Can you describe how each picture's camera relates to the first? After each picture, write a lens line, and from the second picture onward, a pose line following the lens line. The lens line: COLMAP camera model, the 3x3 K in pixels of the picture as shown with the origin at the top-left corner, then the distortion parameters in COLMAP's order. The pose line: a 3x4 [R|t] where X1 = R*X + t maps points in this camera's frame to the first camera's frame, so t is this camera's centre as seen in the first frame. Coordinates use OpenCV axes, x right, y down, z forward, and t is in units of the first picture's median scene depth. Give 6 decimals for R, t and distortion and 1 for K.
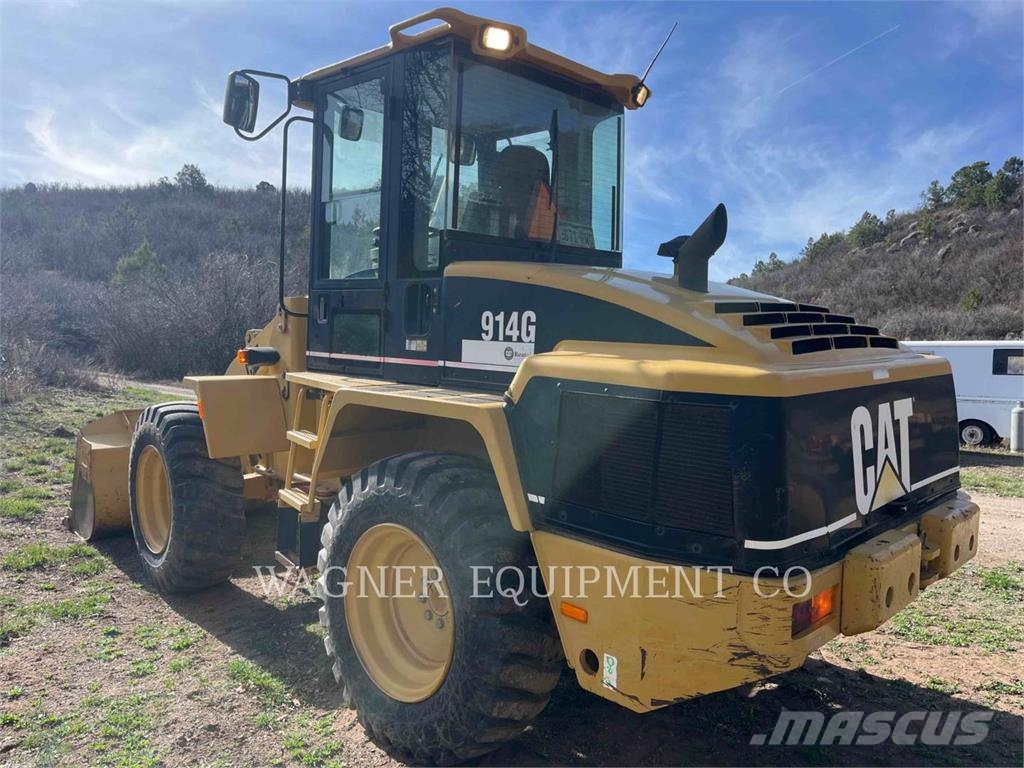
lens RADIAL K [[828.1, 0, 512.0], [0, 828.1, 384.0], [0, 0, 1]] dist [0.016939, -0.002973]
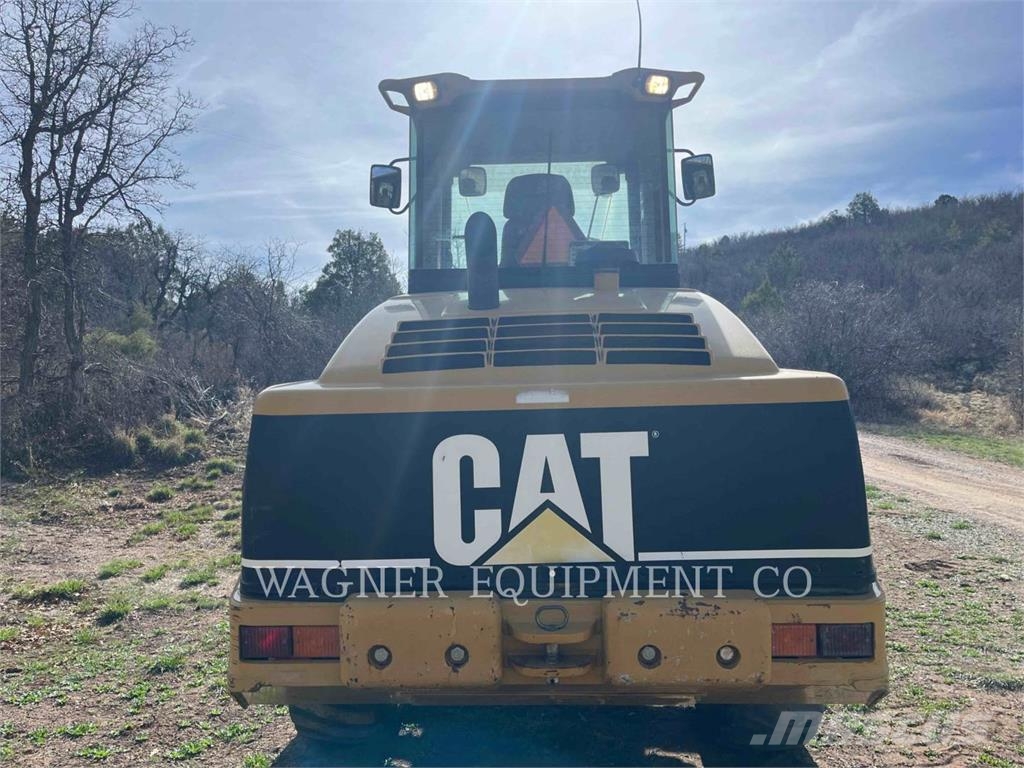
lens RADIAL K [[828.1, 0, 512.0], [0, 828.1, 384.0], [0, 0, 1]] dist [0.016939, -0.002973]
pose [[0.623101, -0.011709, -0.782054, 0.187246], [-0.016376, 0.999473, -0.028011, -0.000791], [0.781970, 0.030261, 0.622581, 0.086014]]
